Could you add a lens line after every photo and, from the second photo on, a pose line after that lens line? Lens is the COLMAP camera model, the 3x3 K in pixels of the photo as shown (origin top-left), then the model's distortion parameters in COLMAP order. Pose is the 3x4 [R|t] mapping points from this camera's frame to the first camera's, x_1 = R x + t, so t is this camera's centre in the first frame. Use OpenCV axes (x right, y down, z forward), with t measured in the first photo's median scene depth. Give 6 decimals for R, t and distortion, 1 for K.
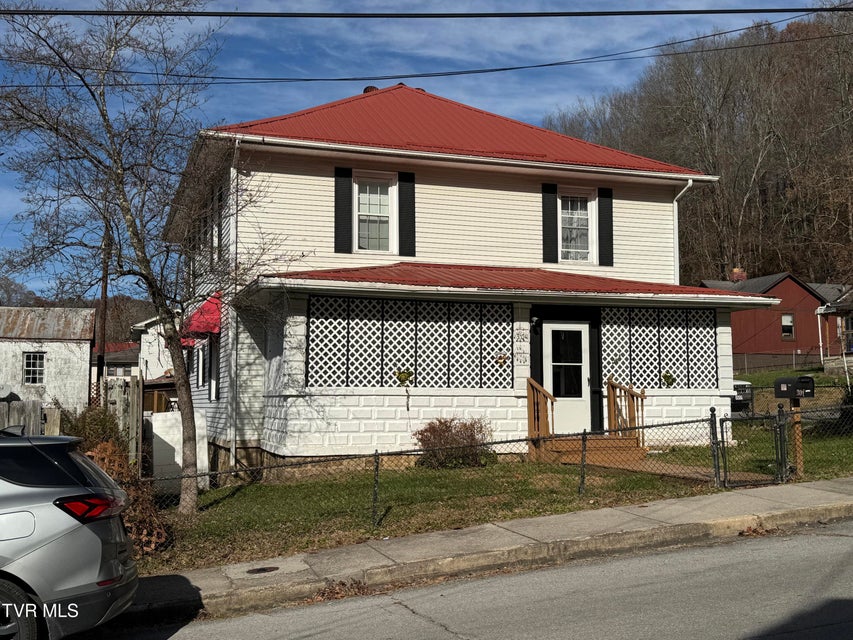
lens RADIAL K [[980.9, 0, 433.4], [0, 980.9, 314.5], [0, 0, 1]] dist [0.098399, 0.000000]
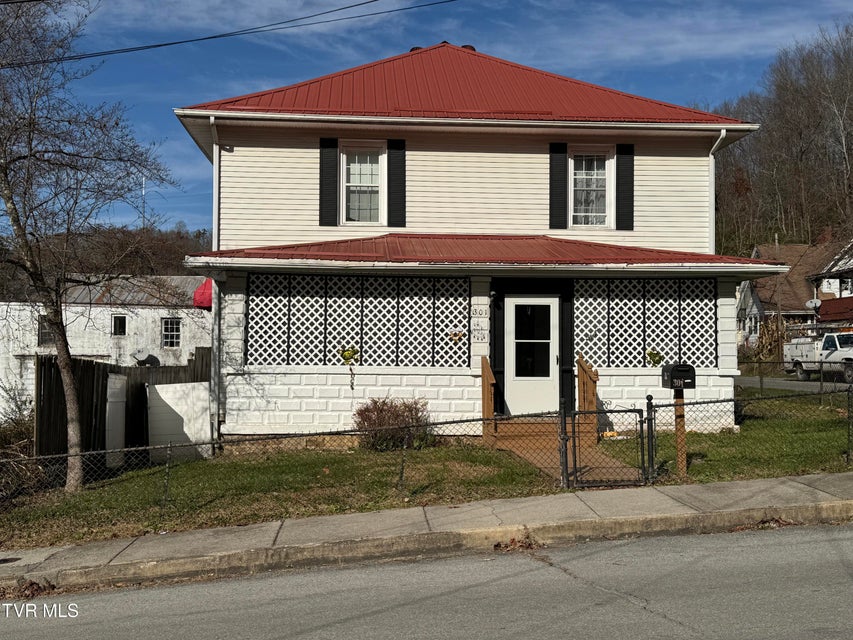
lens RADIAL K [[980.9, 0, 426.0], [0, 980.9, 316.9], [0, 0, 1]] dist [0.098399, 0.000000]
pose [[0.967140, -0.003135, -0.254227, 0.282105], [0.015347, 0.998820, 0.046068, -0.017132], [0.253782, -0.048456, 0.966047, 0.078624]]
